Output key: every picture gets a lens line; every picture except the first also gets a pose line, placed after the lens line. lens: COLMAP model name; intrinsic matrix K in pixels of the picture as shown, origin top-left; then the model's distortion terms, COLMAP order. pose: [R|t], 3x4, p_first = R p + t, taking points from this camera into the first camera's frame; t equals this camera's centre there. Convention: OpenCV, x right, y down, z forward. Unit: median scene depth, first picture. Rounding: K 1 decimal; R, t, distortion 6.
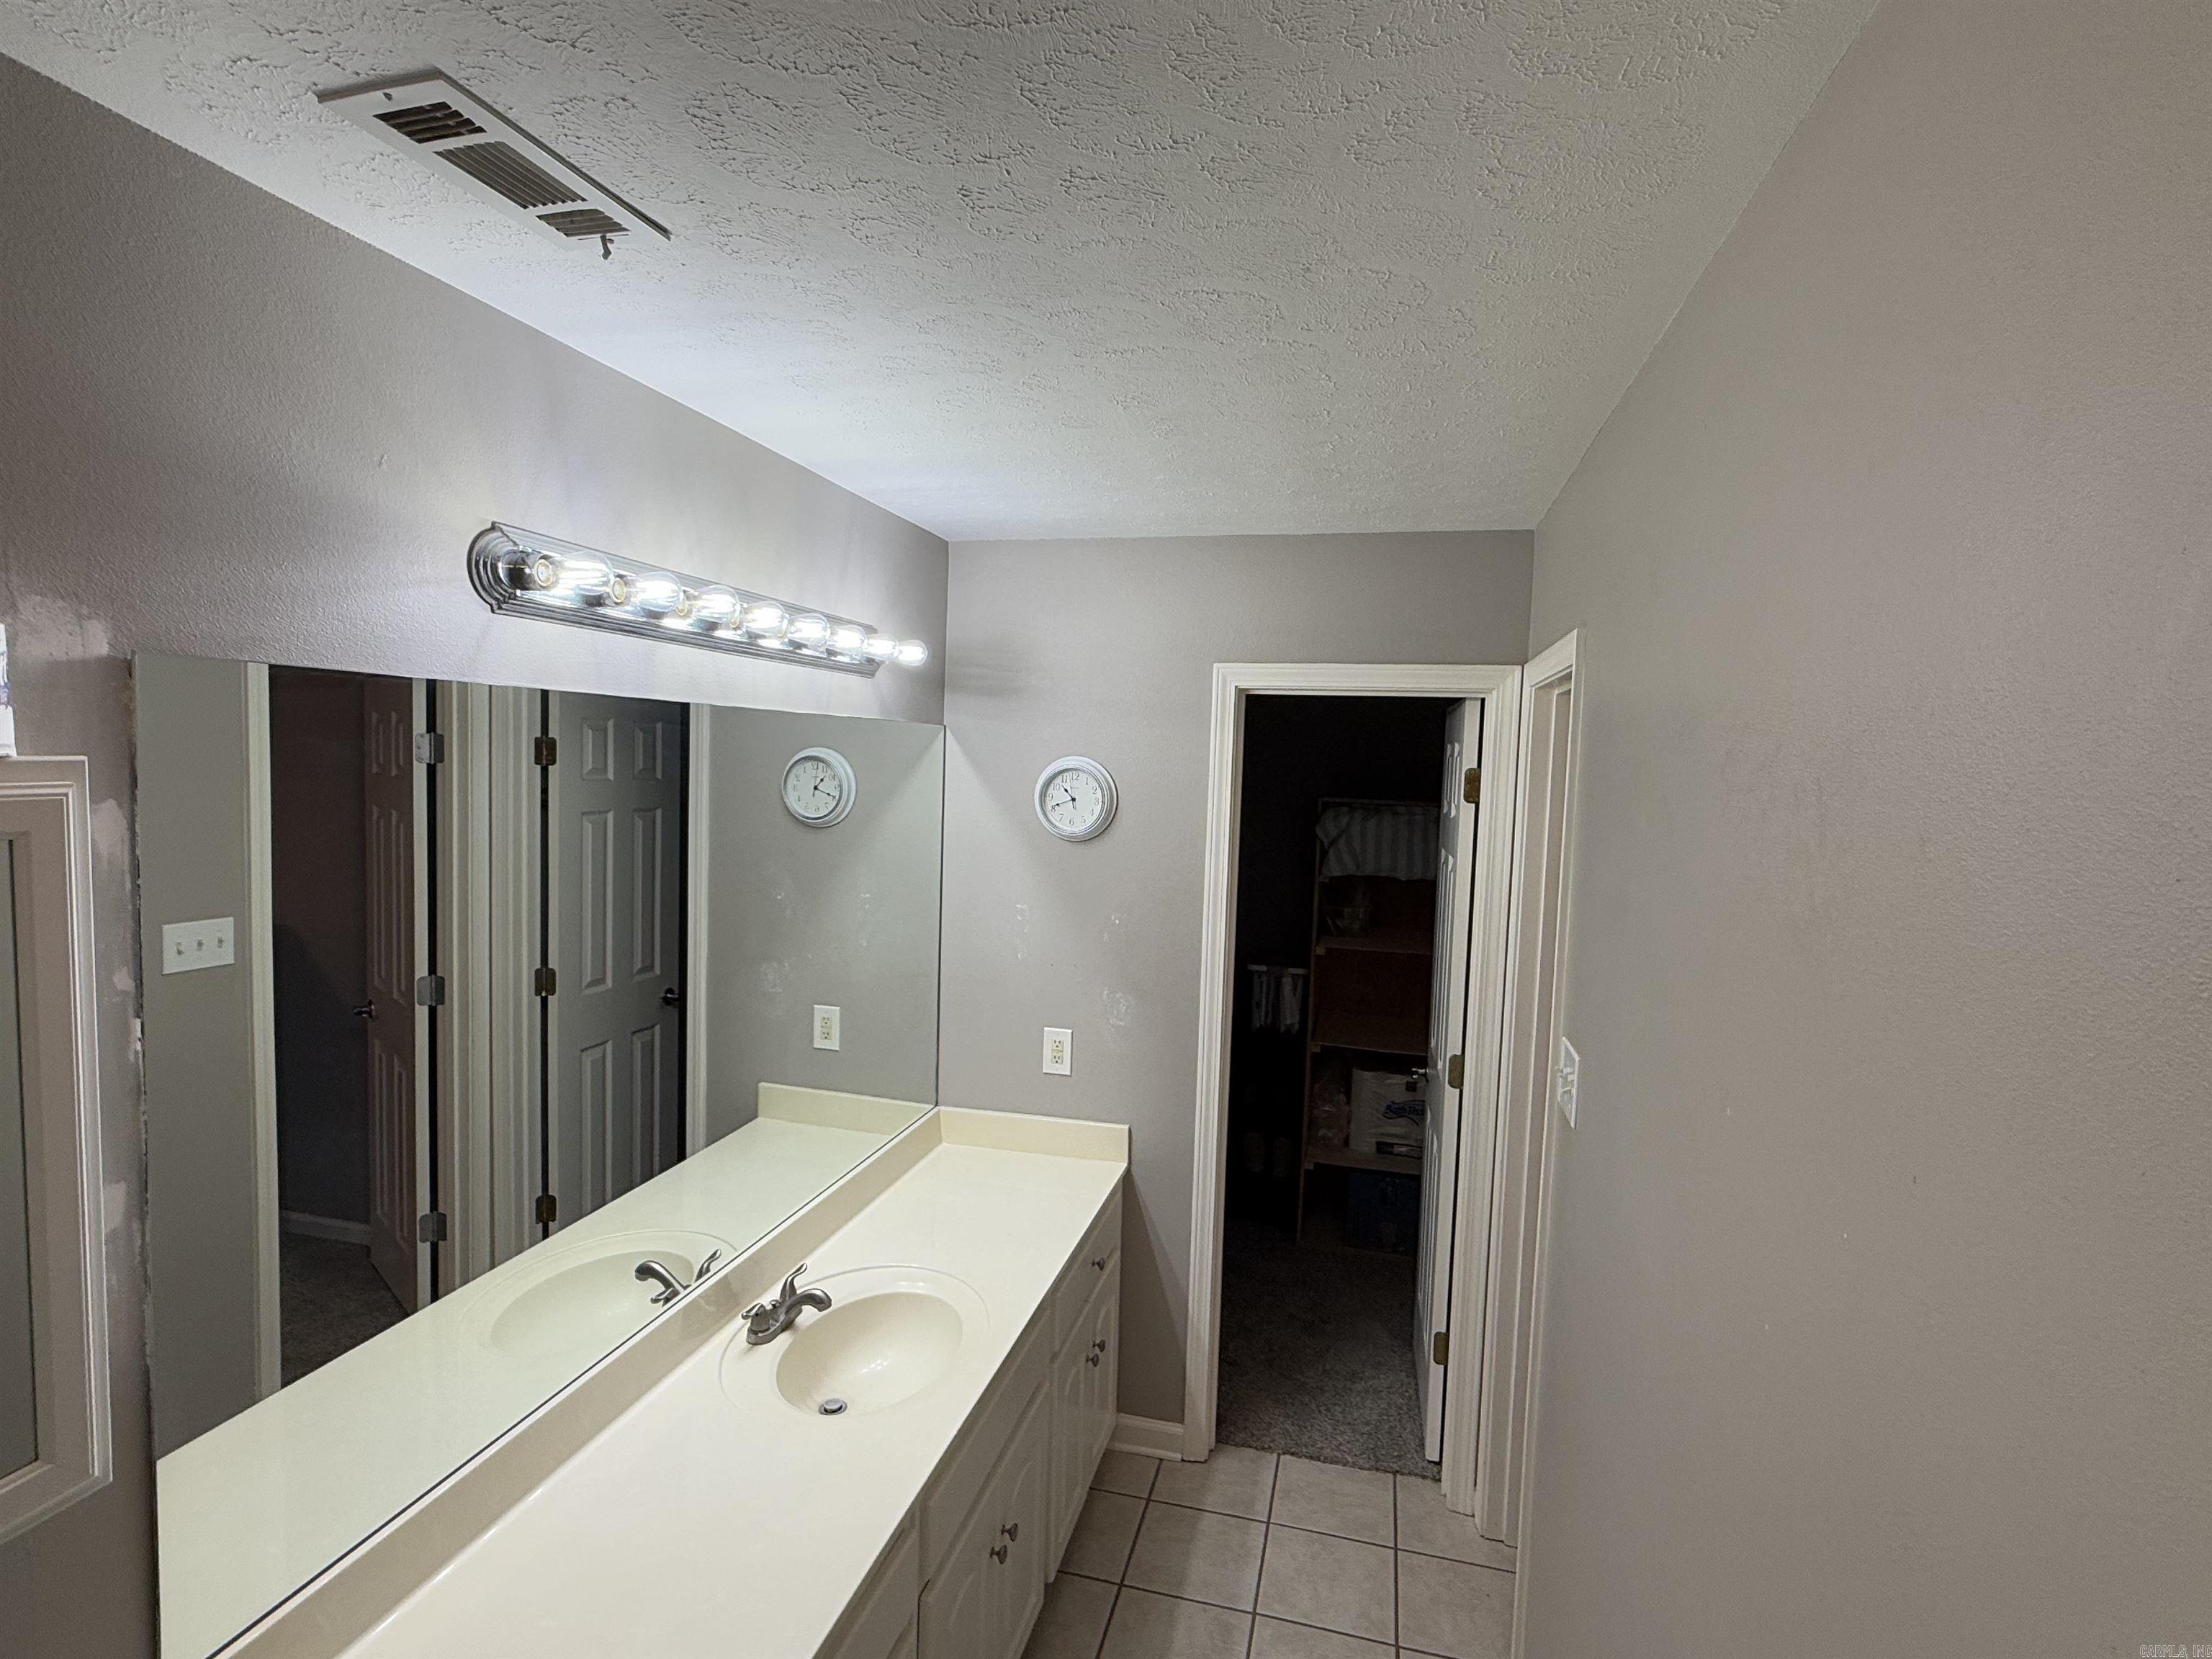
lens RADIAL K [[1088.5, 0, 1101.7], [0, 1088.5, 825.7], [0, 0, 1]] dist [0.002619, 0.000085]
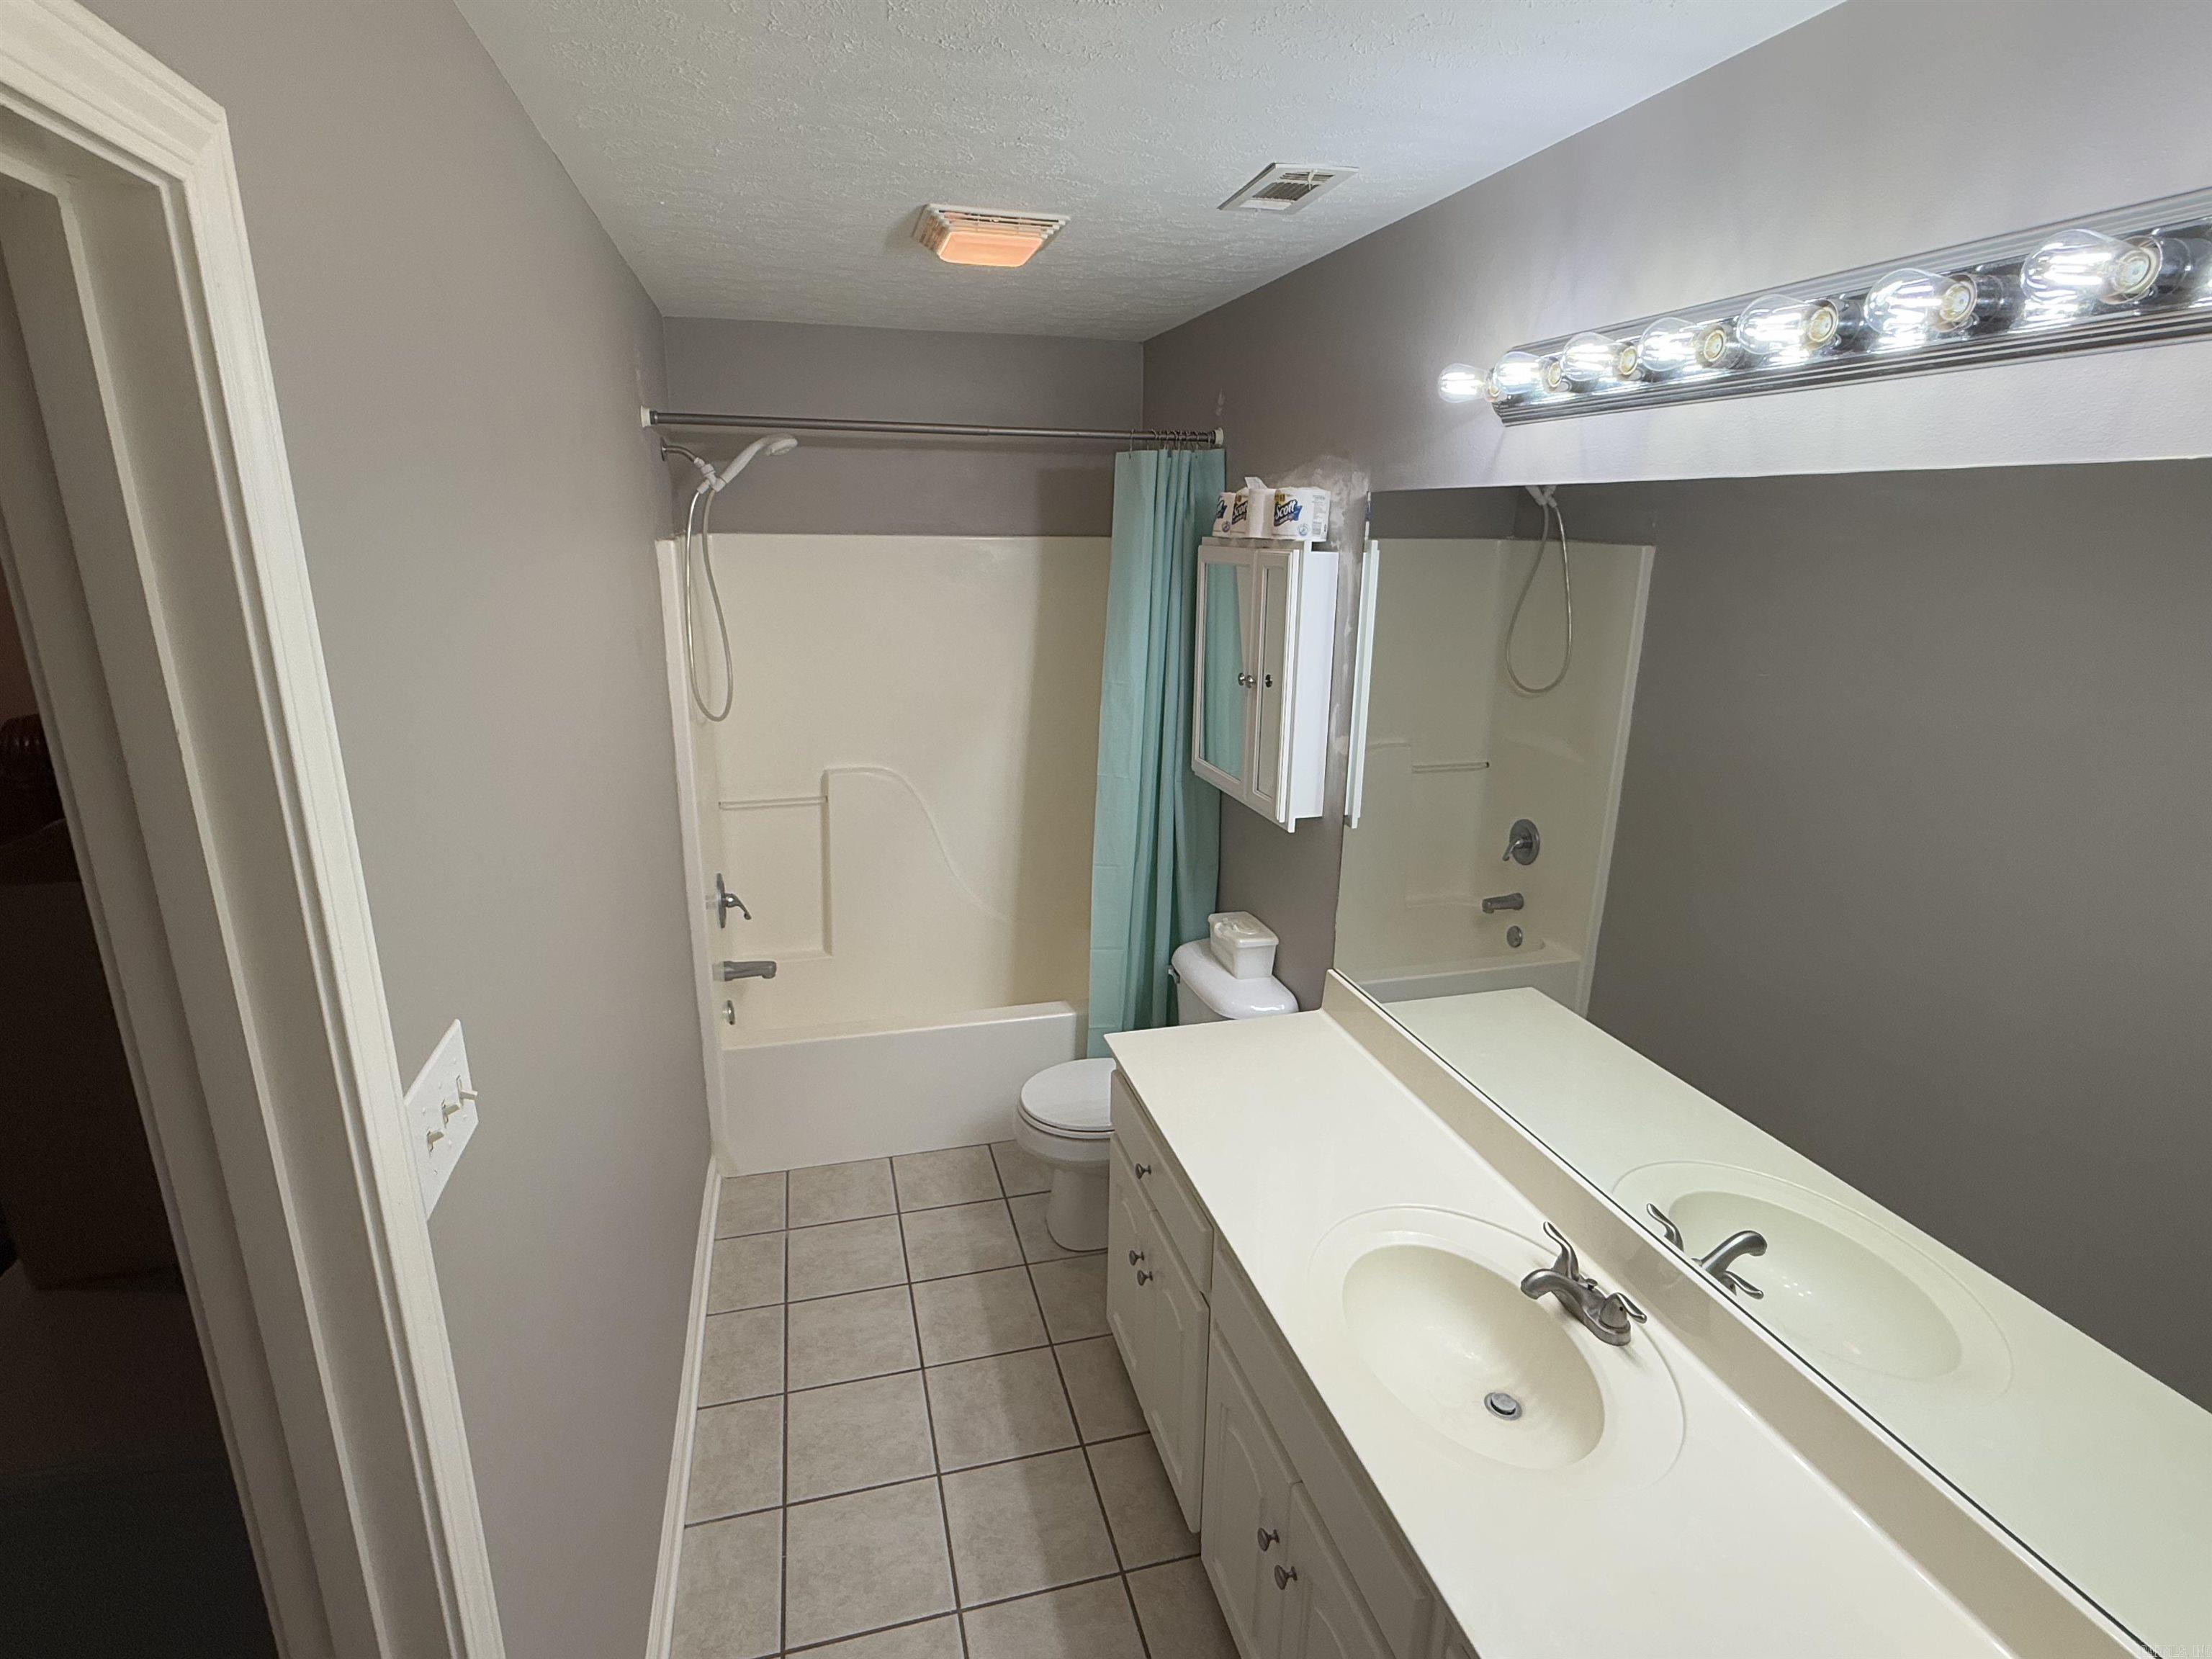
lens RADIAL K [[1088.5, 0, 1101.6], [0, 1088.5, 839.1], [0, 0, 1]] dist [0.002619, 0.000085]
pose [[-0.870935, 0.094390, -0.482247, 0.396964], [-0.072480, 0.945969, 0.316053, -0.089587], [0.486023, 0.310215, -0.817036, 1.577467]]
